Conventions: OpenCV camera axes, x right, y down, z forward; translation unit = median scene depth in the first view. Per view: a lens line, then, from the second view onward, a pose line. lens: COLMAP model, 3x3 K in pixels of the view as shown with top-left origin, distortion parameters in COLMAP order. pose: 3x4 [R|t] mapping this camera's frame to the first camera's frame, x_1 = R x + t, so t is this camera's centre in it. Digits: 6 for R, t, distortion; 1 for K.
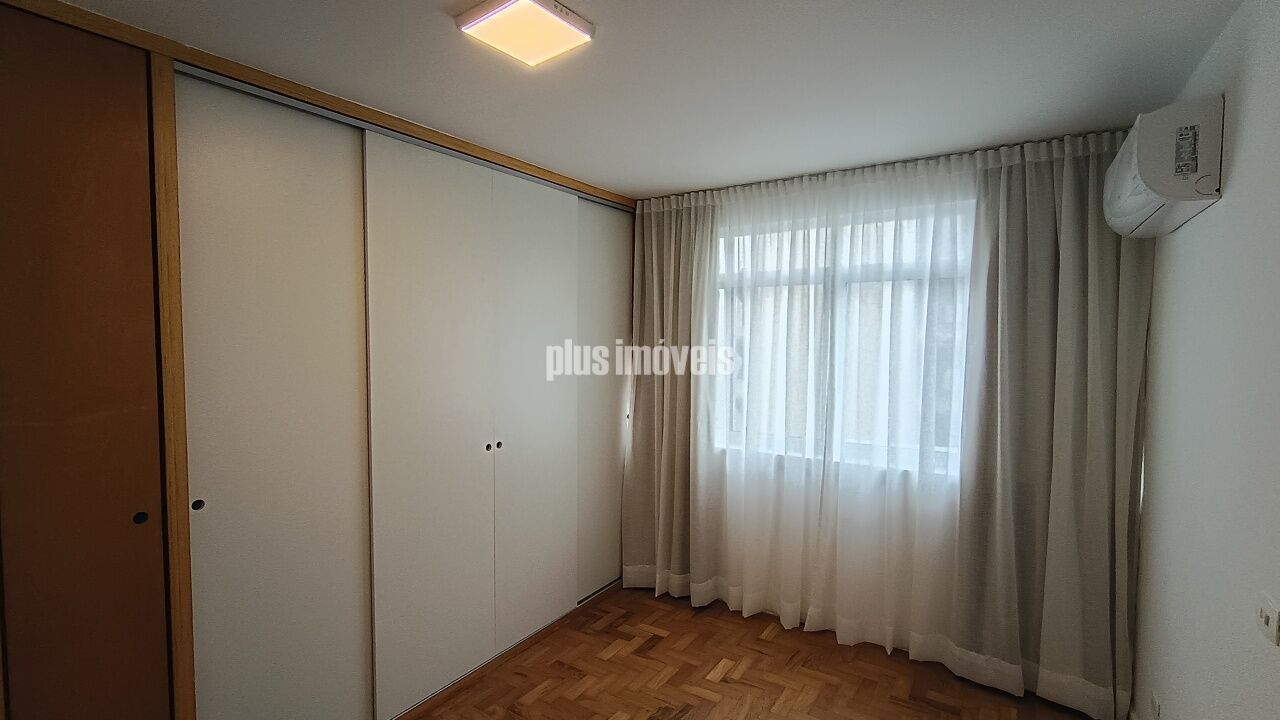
lens RADIAL K [[576.9, 0, 641.0], [0, 576.9, 365.1], [0, 0, 1]] dist [0.001564, 0.000580]
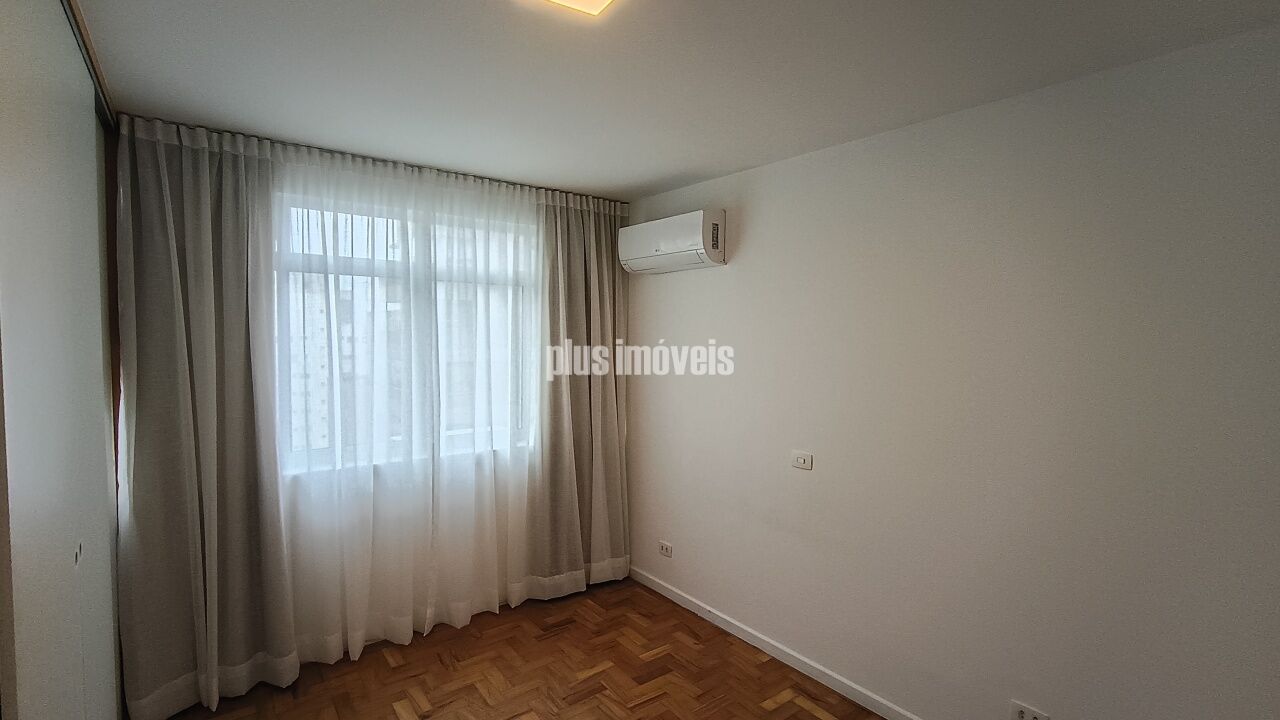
lens RADIAL K [[576.9, 0, 641.0], [0, 576.9, 365.1], [0, 0, 1]] dist [0.001564, 0.000580]
pose [[0.342196, -0.052403, 0.938166, -0.521111], [0.043181, 0.998266, 0.040010, -0.020312], [-0.938636, 0.026820, 0.343865, 0.337770]]
